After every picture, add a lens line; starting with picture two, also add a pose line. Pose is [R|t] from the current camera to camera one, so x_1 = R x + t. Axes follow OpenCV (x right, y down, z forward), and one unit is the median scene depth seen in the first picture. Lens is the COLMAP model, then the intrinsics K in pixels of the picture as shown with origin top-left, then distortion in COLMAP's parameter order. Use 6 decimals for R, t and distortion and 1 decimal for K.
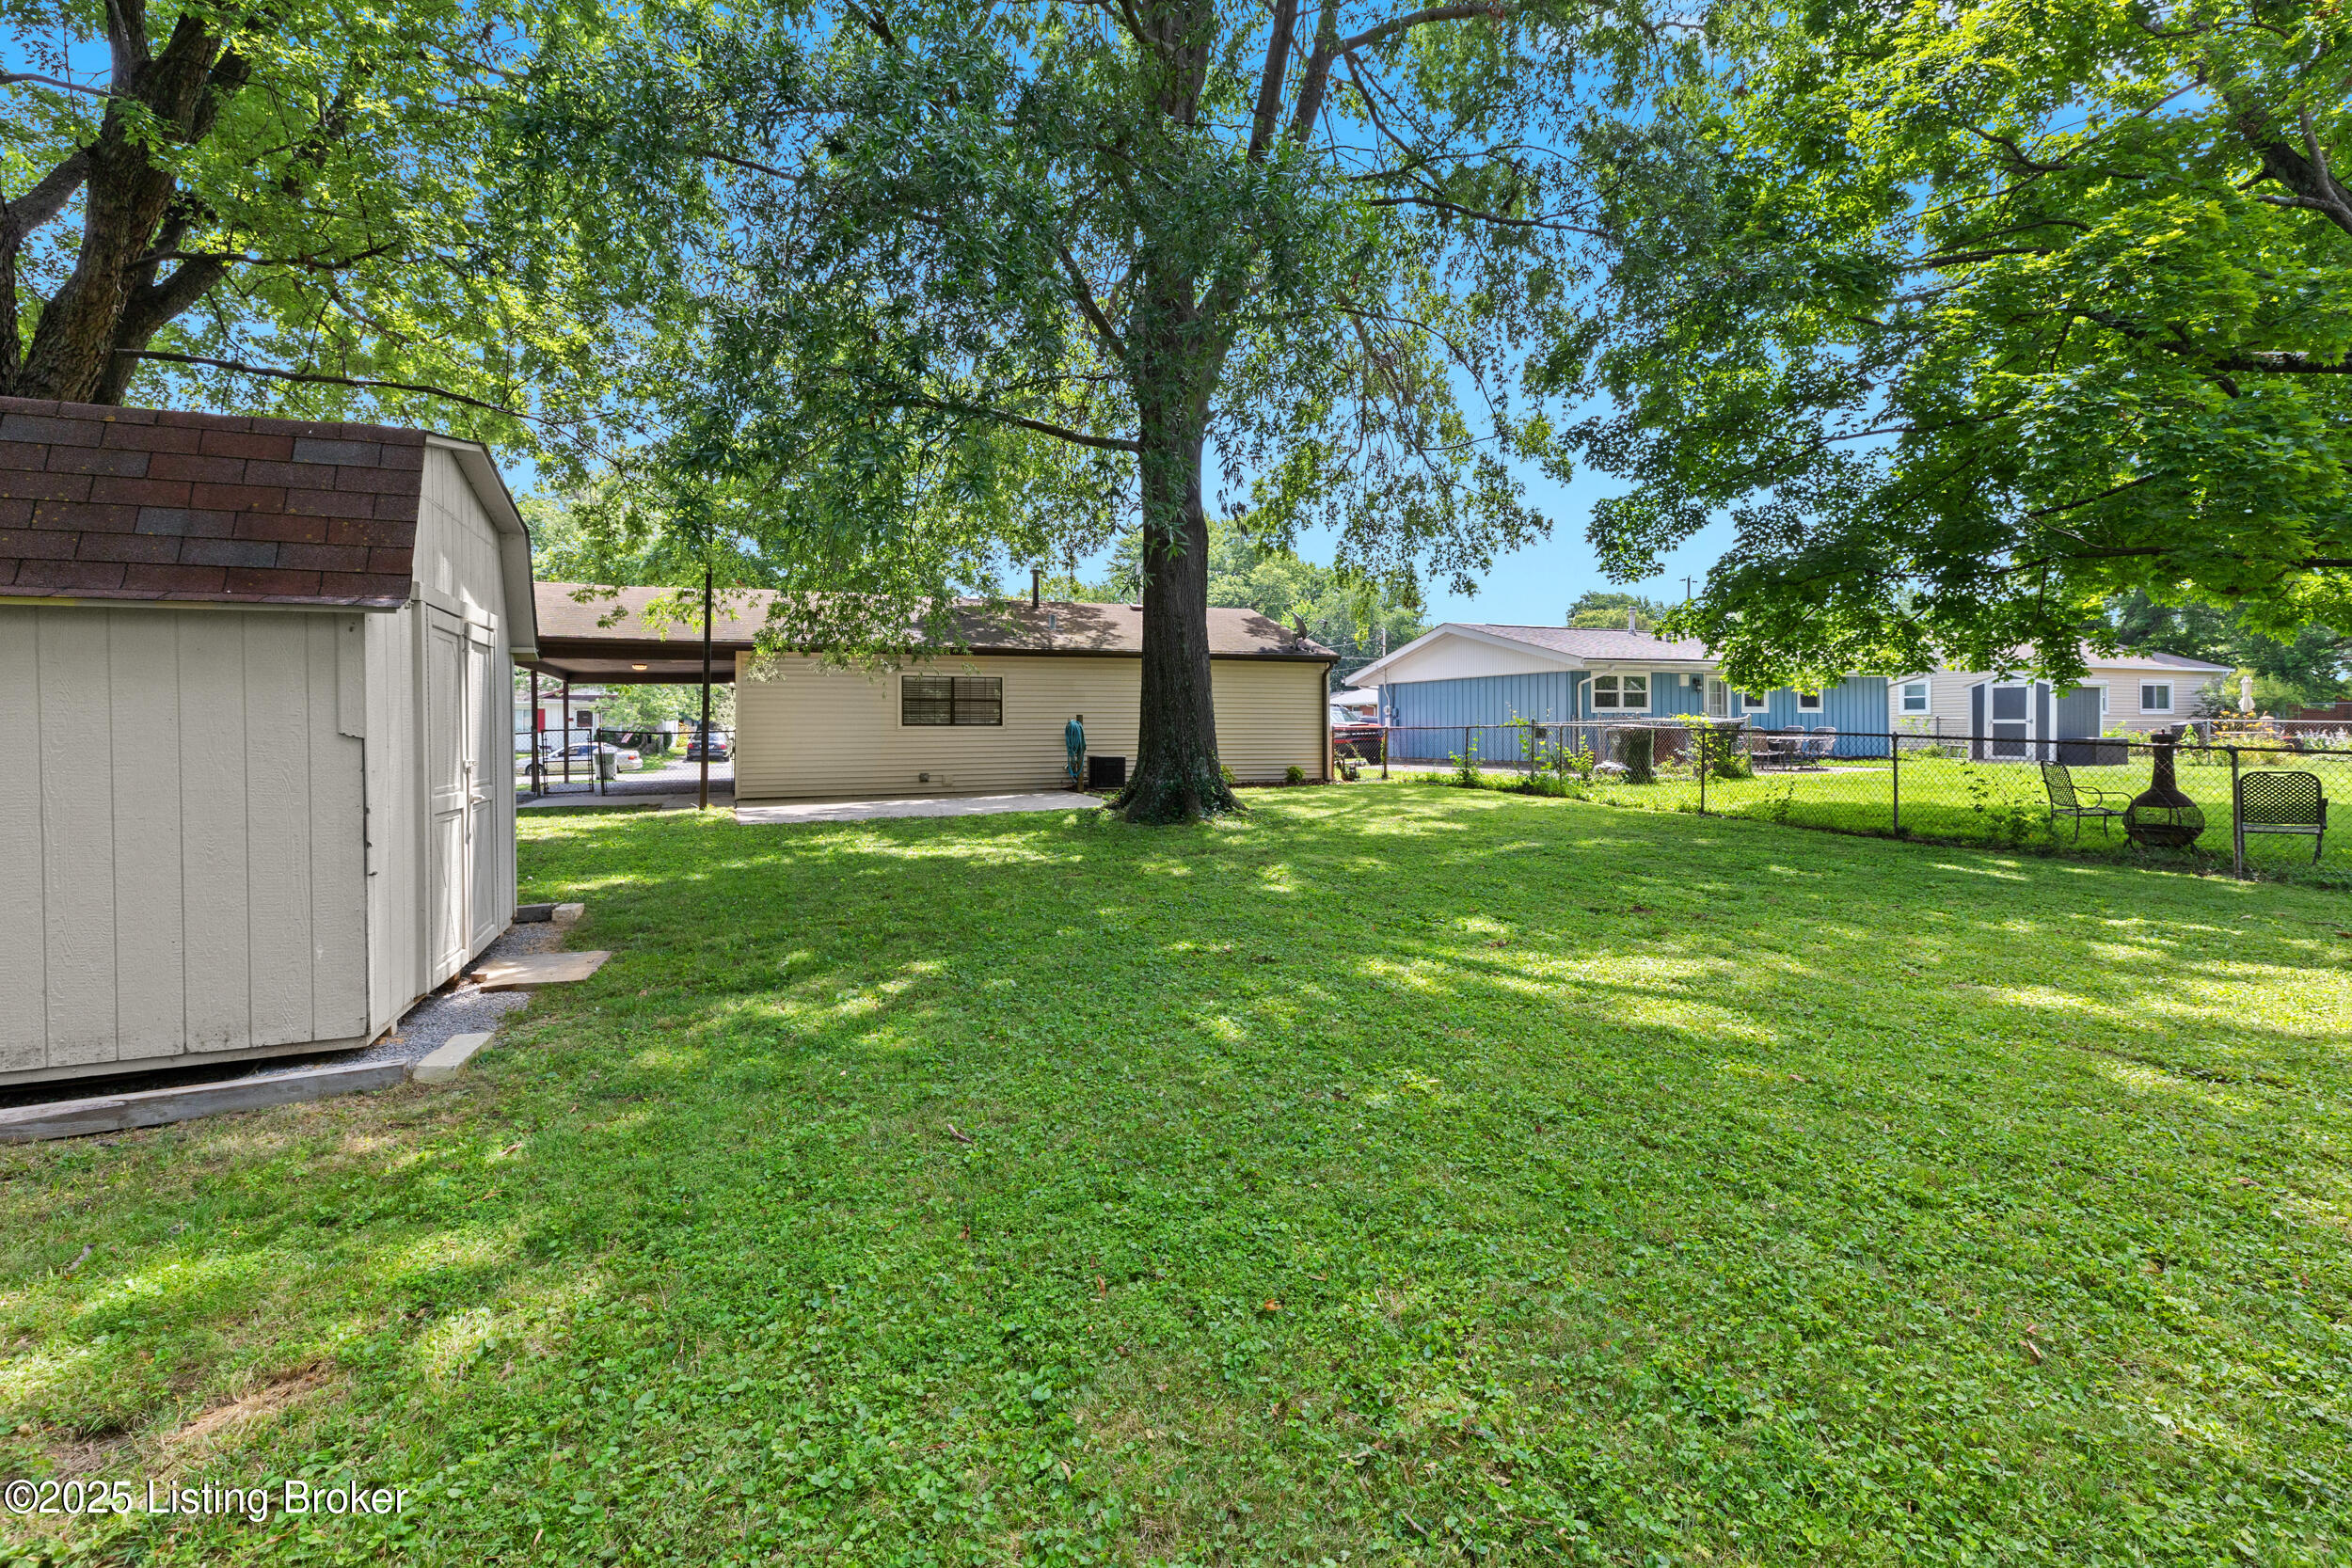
lens RADIAL K [[1061.1, 0, 1182.4], [0, 1061.1, 738.6], [0, 0, 1]] dist [0.003897, 0.000441]
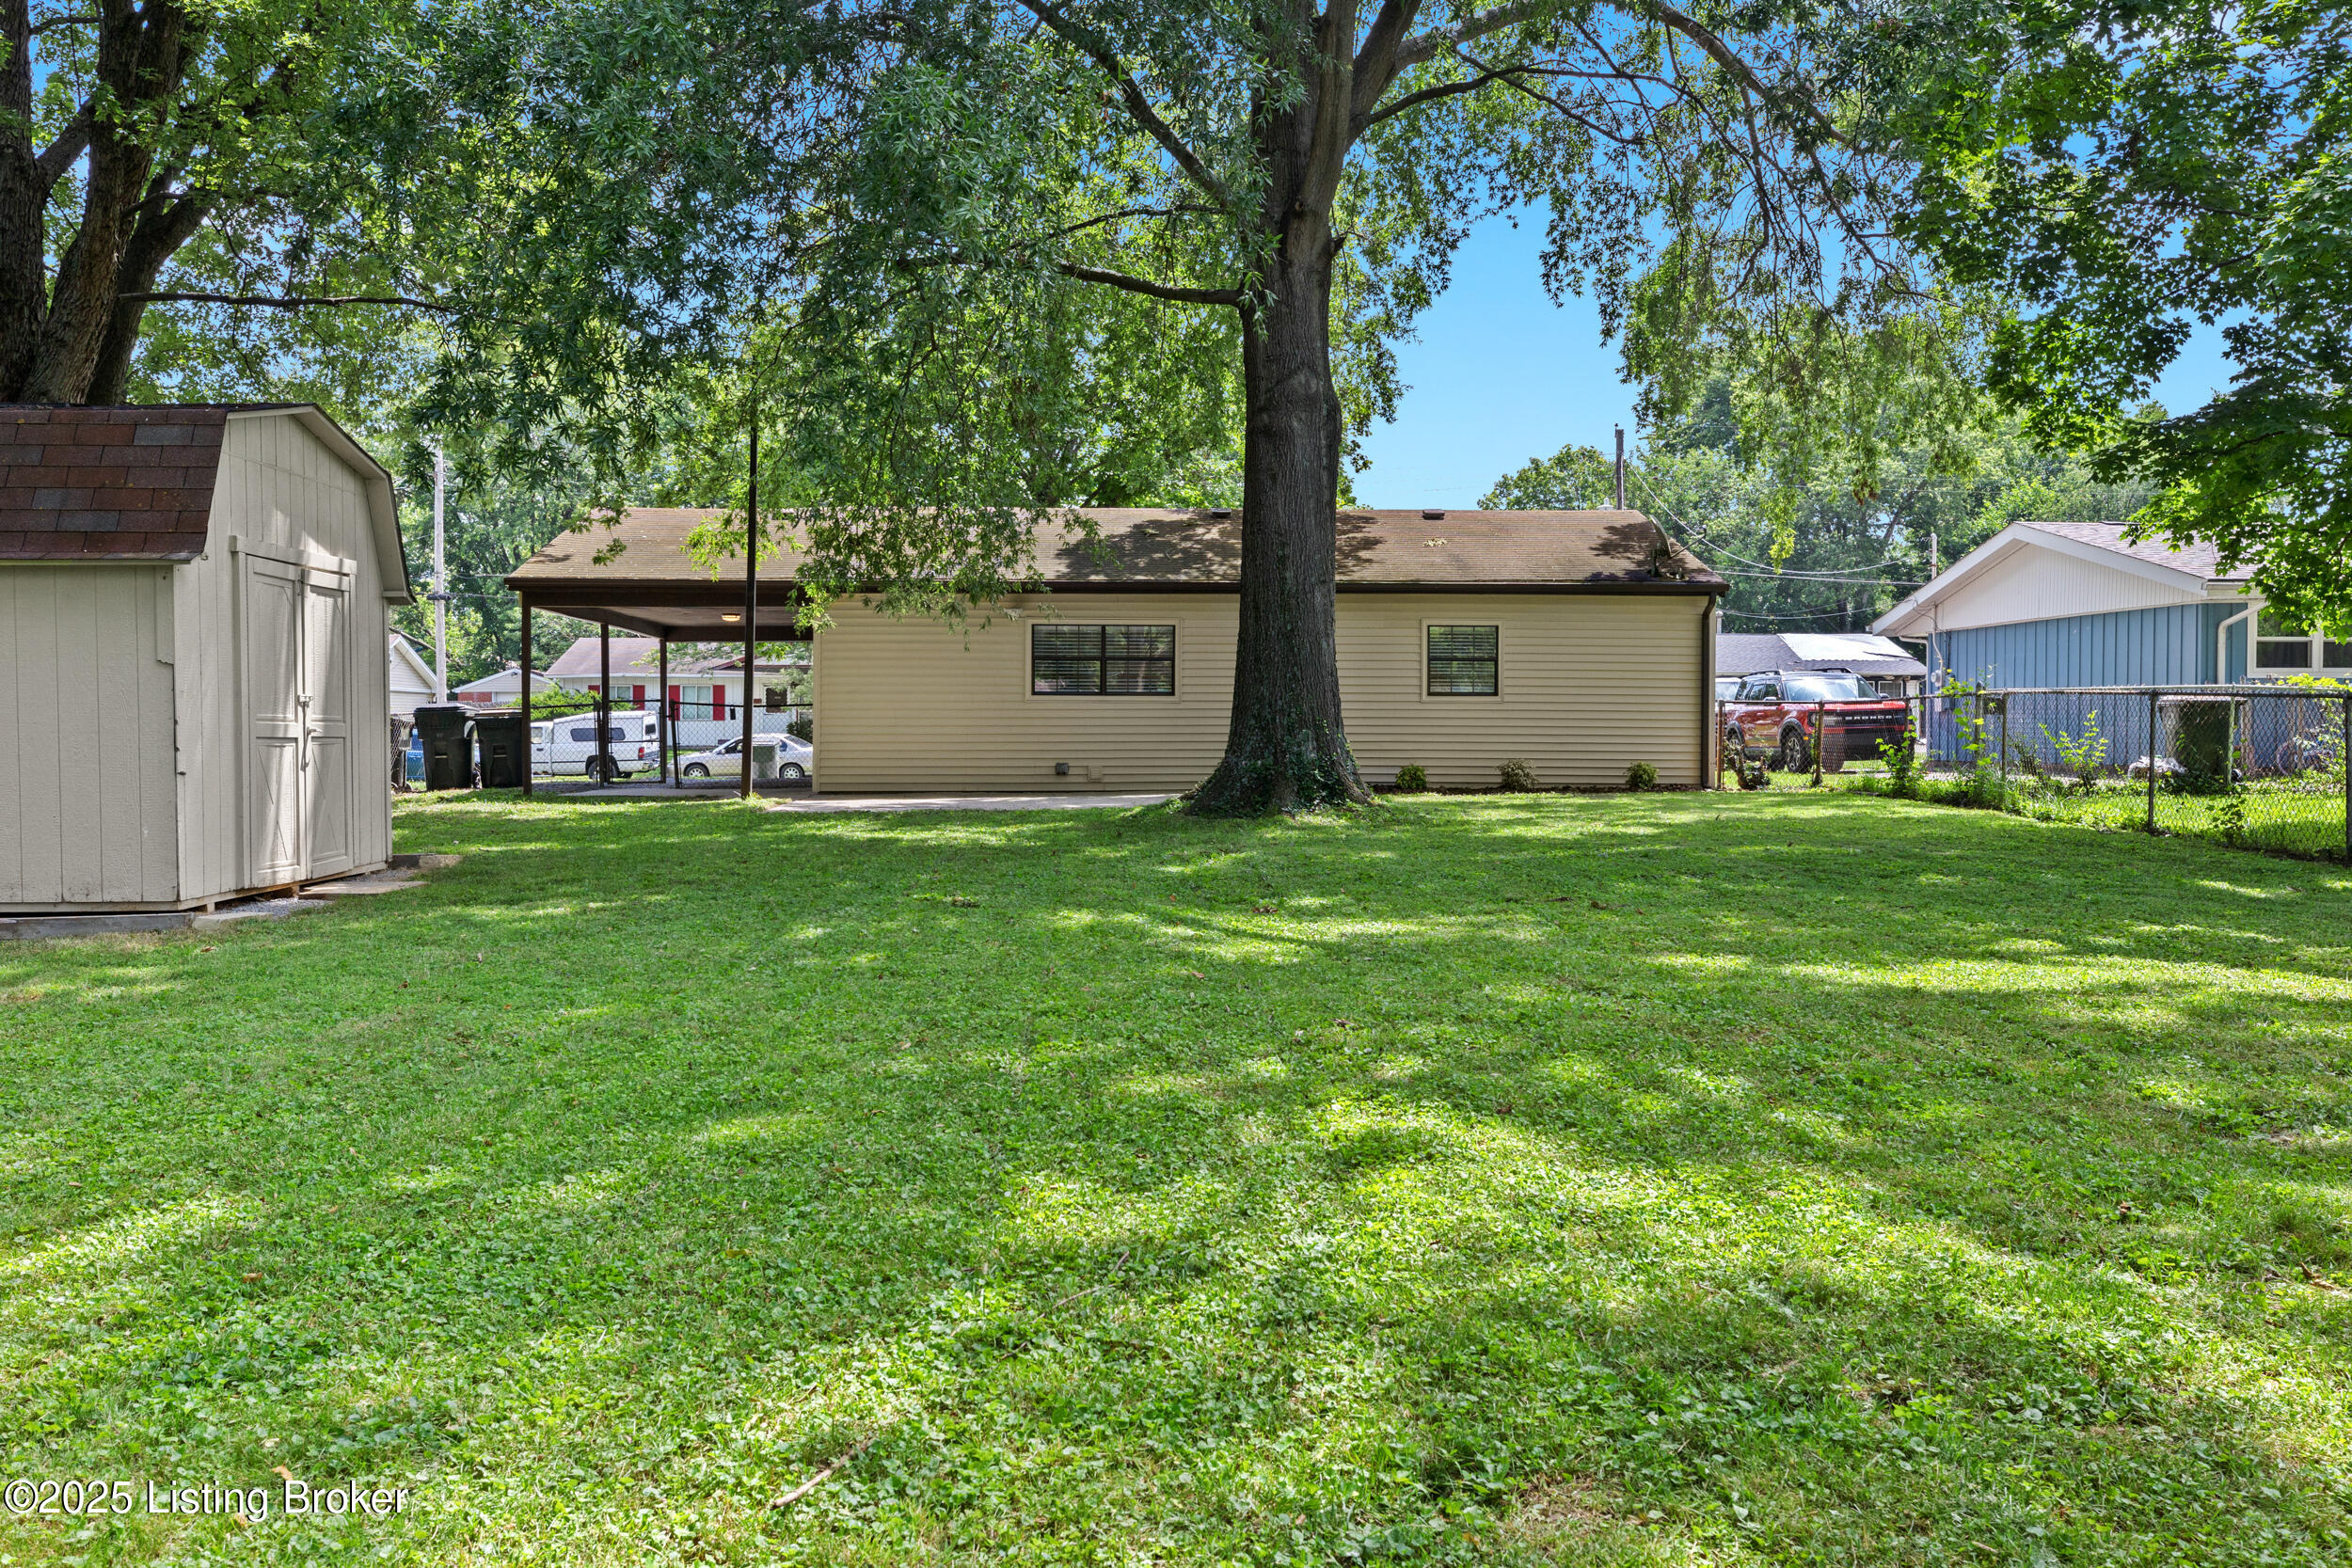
lens RADIAL K [[1909.9, 0, 1176.0], [0, 1909.9, 784.0], [0, 0, 1]] dist [-0.003035, -0.001386]
pose [[0.942995, 0.015121, -0.332463, 0.302073], [-0.008355, 0.999728, 0.021772, 0.022558], [0.332702, -0.017753, 0.942865, -0.201806]]
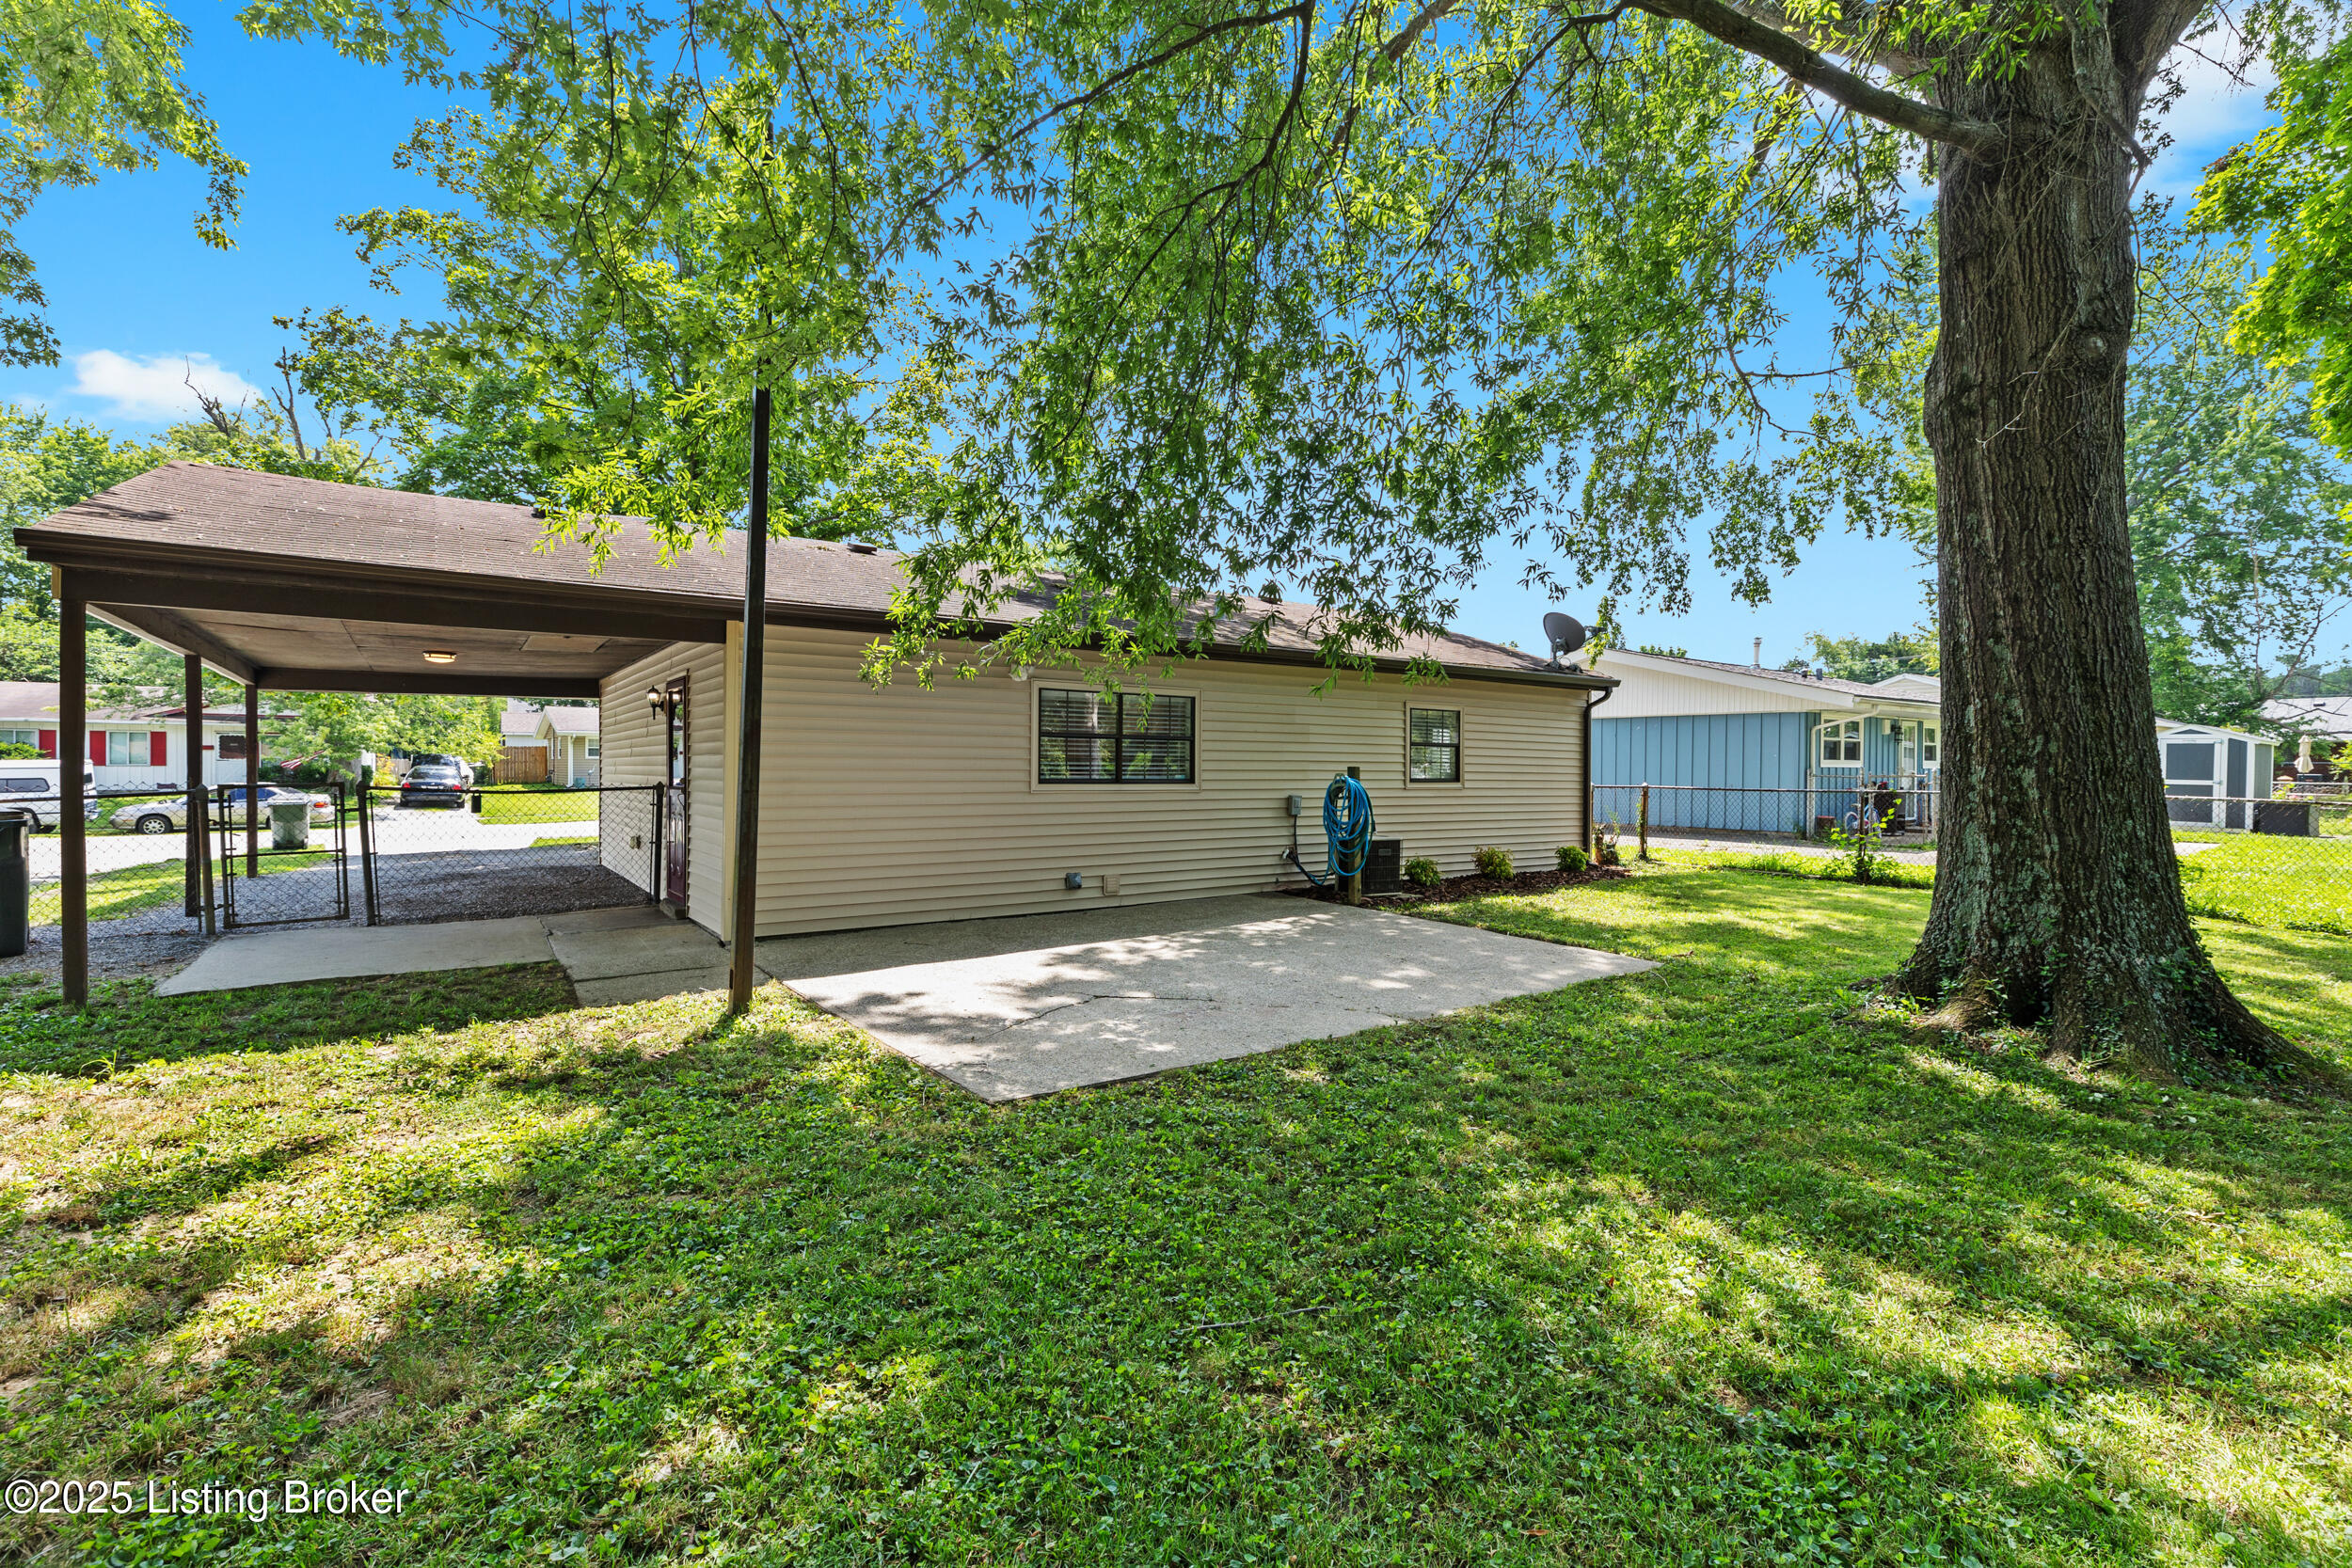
lens RADIAL K [[1071.9, 0, 1176.0], [0, 1071.9, 784.0], [0, 0, 1]] dist [0.000702, -0.000051]
pose [[0.974187, 0.008960, 0.225564, -0.389728], [-0.010690, 0.999922, 0.006449, -0.019638], [-0.225488, -0.008694, 0.974207, 0.558819]]
